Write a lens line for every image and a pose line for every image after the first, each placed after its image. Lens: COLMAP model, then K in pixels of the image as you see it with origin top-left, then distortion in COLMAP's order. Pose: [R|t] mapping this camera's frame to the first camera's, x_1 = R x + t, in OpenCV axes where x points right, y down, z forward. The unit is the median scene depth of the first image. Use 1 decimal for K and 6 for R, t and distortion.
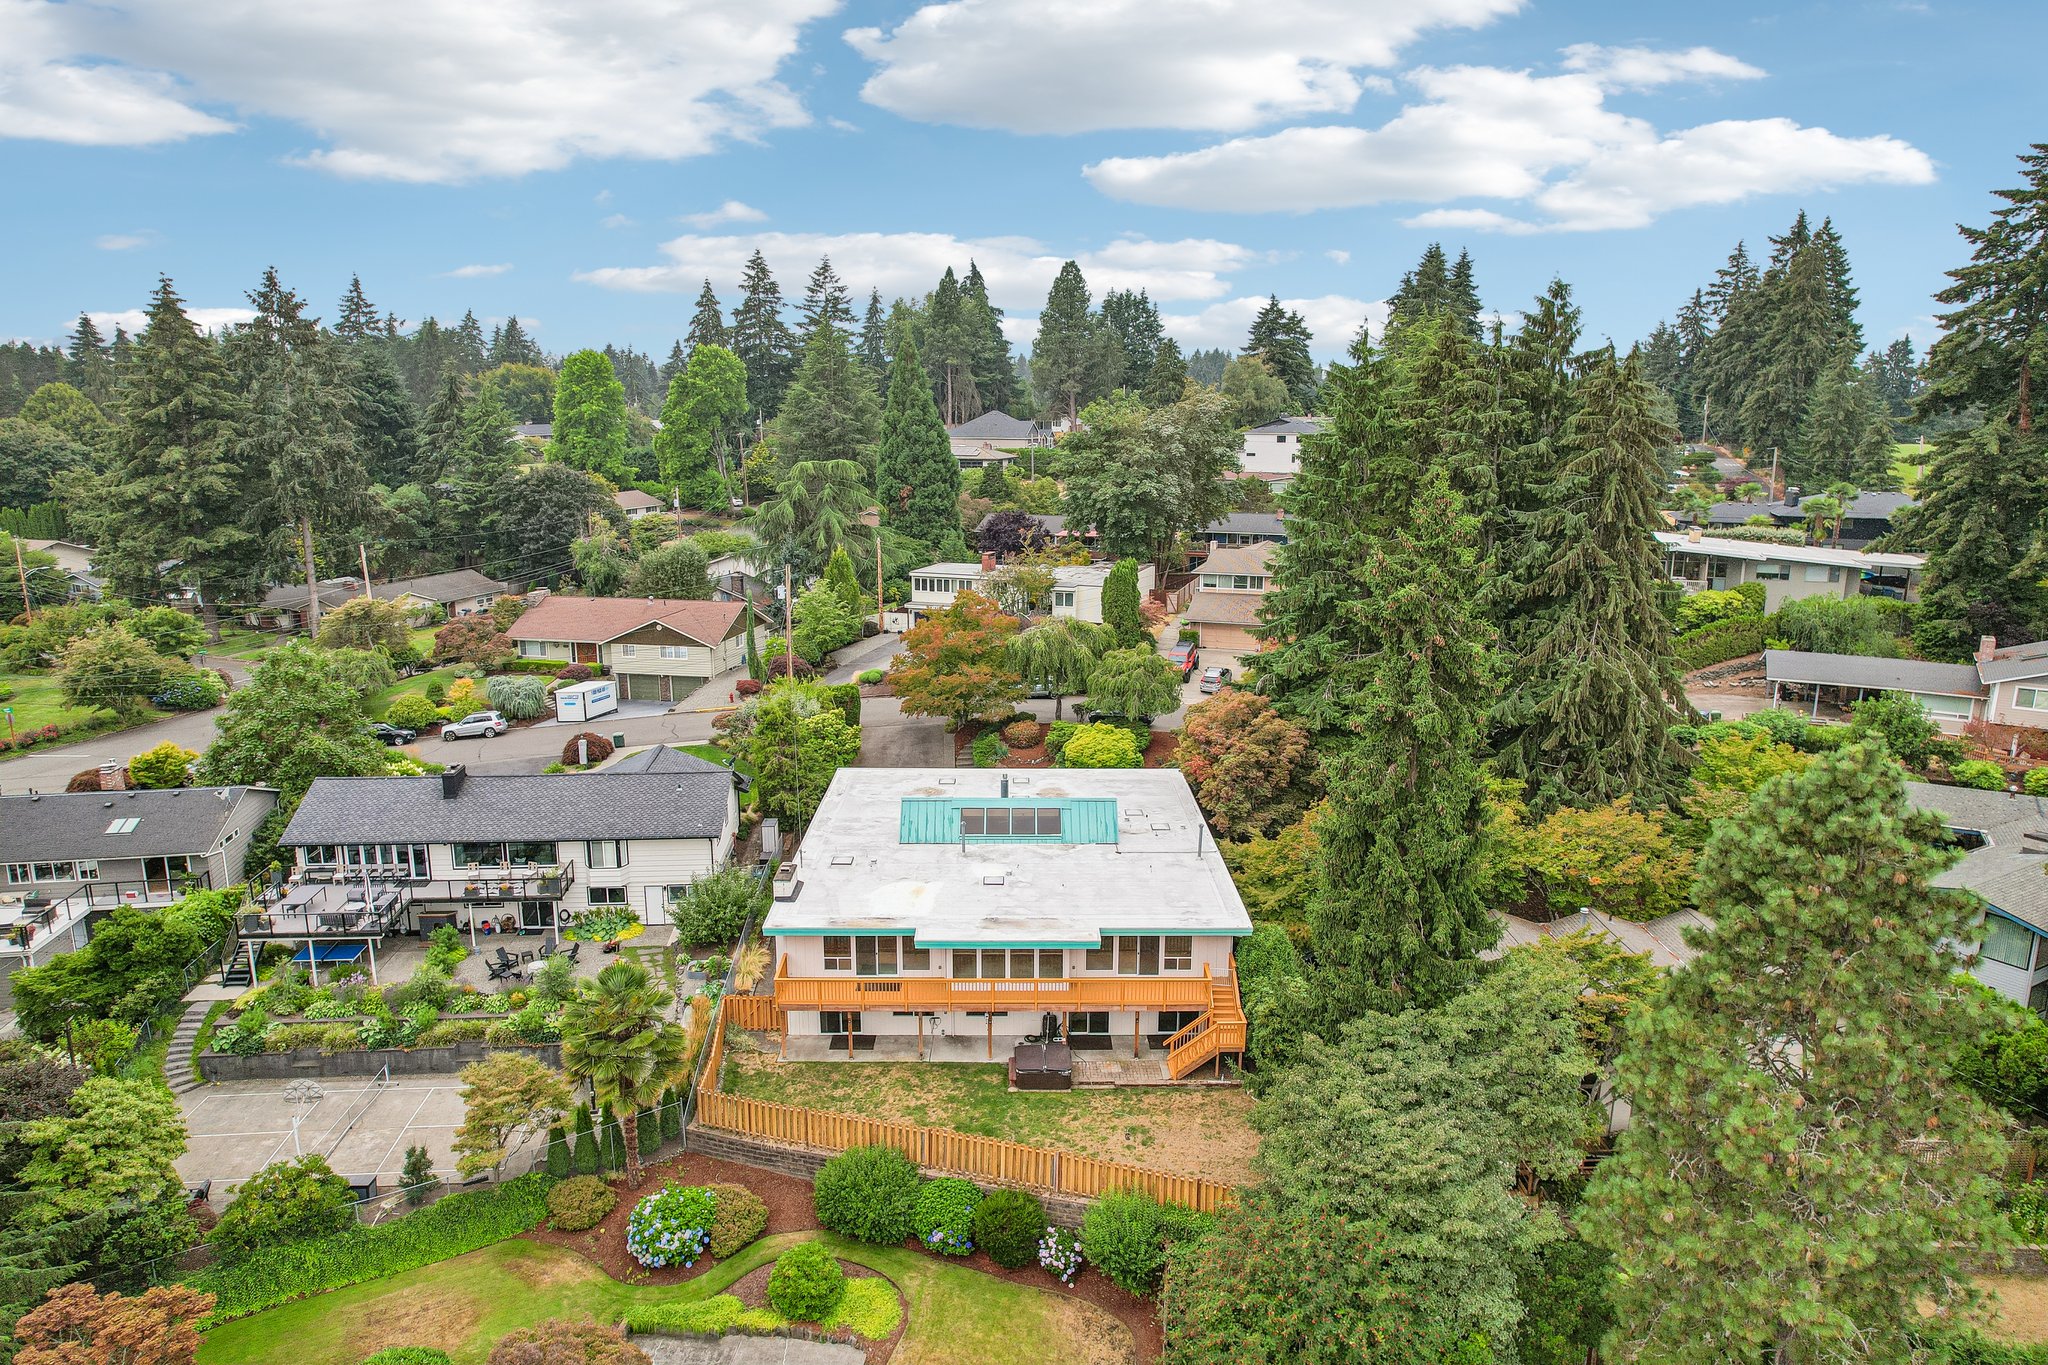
lens RADIAL K [[1308.4, 0, 1024.9], [0, 1308.4, 701.6], [0, 0, 1]] dist [-0.077192, 0.067070]
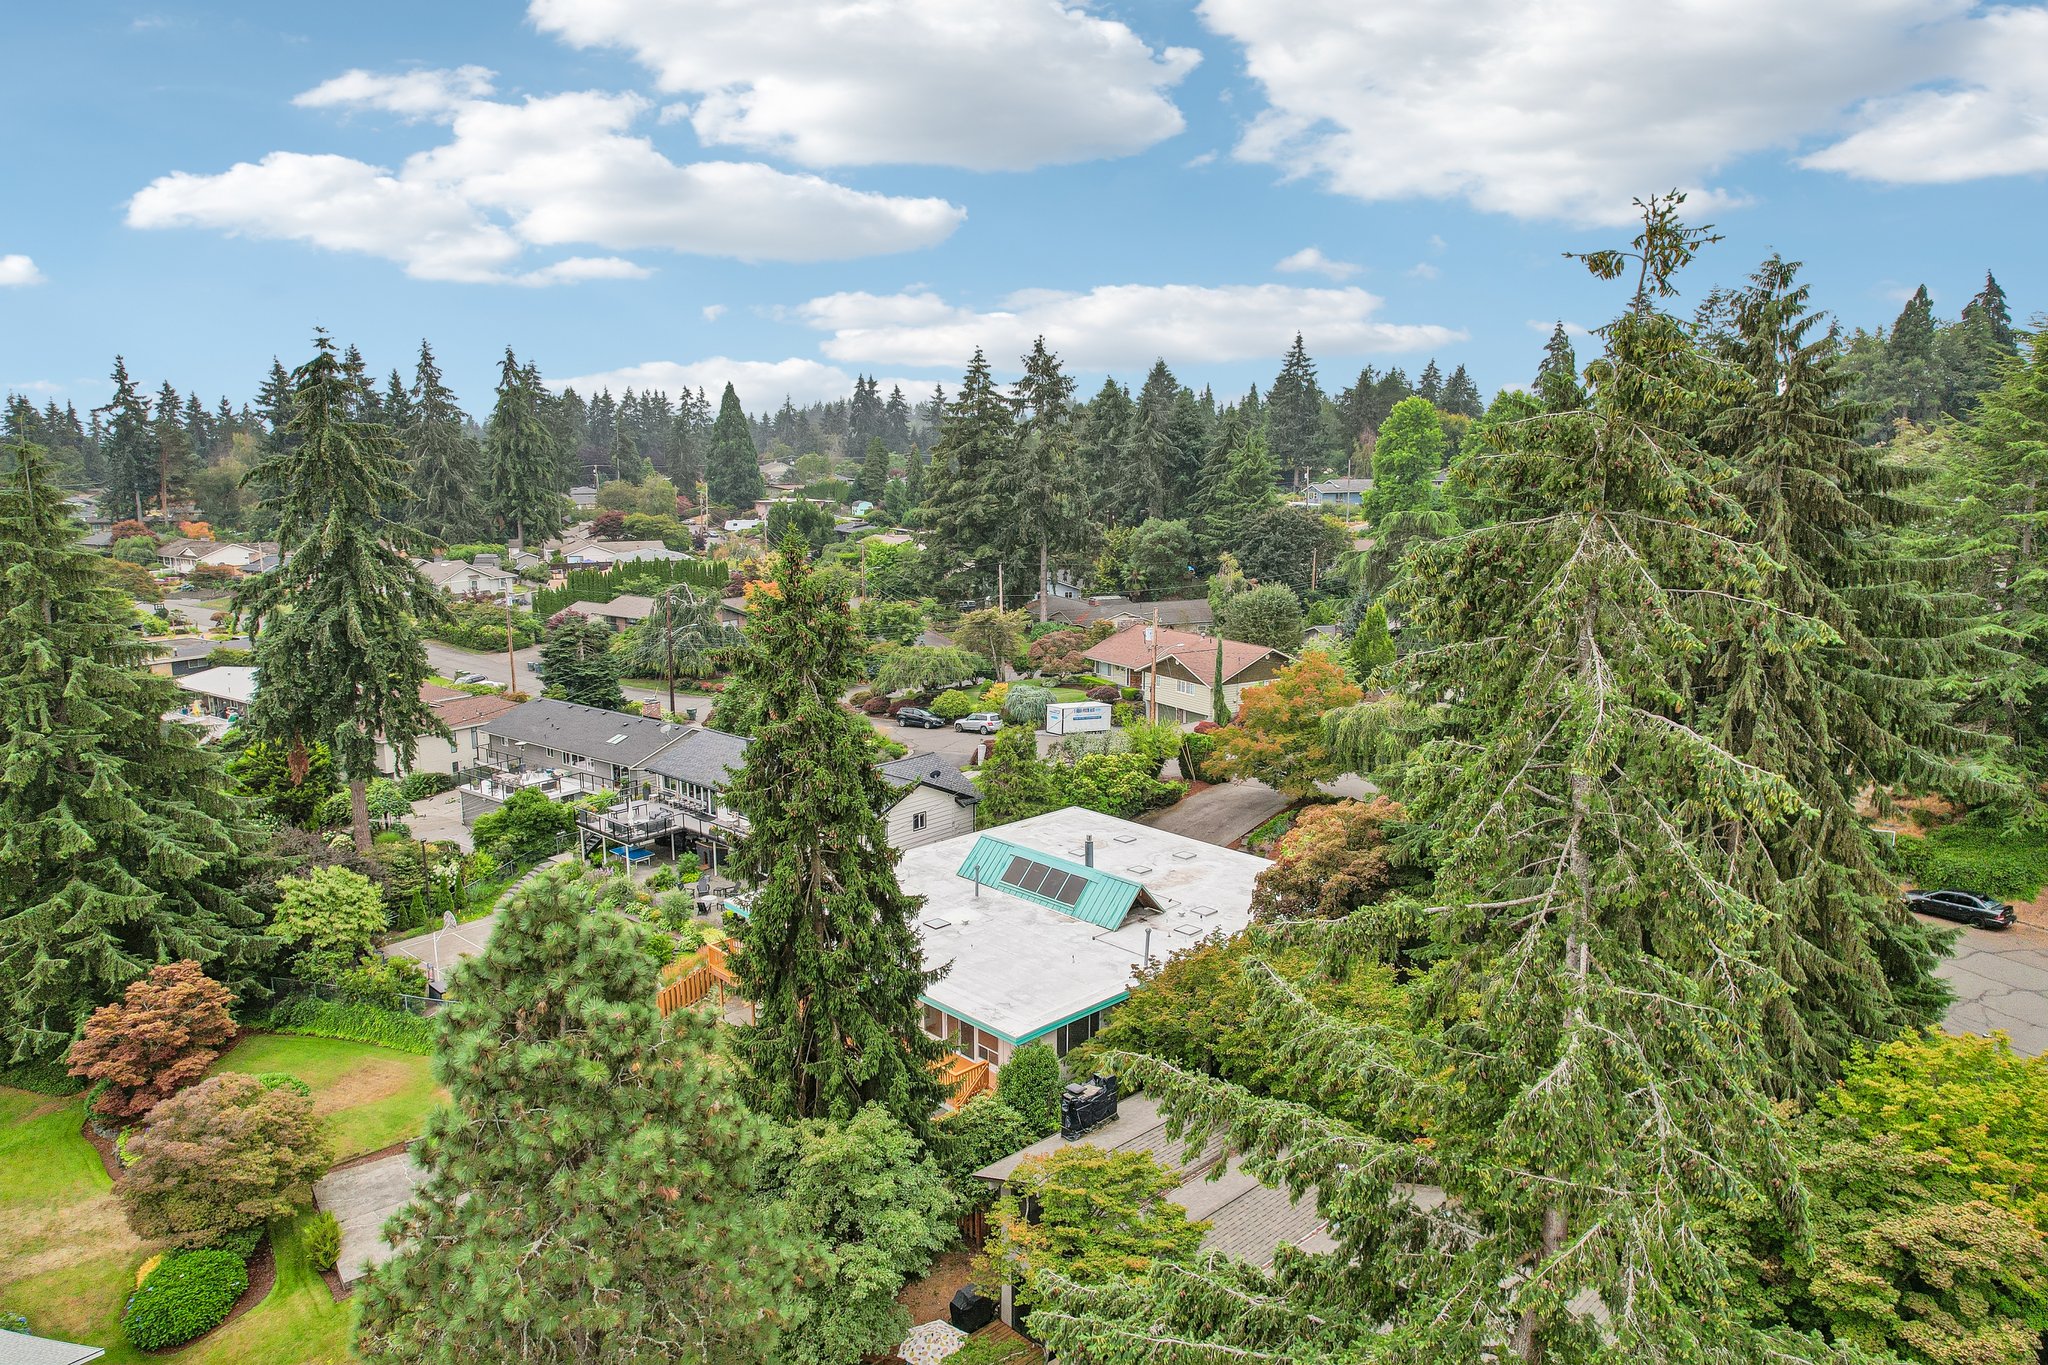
lens RADIAL K [[1308.4, 0, 1024.9], [0, 1308.4, 701.6], [0, 0, 1]] dist [-0.077192, 0.067070]
pose [[0.684419, 0.135730, -0.716344, 0.658875], [-0.161343, 0.986355, 0.032738, -0.067433], [0.711013, 0.093170, 0.696979, 0.314366]]
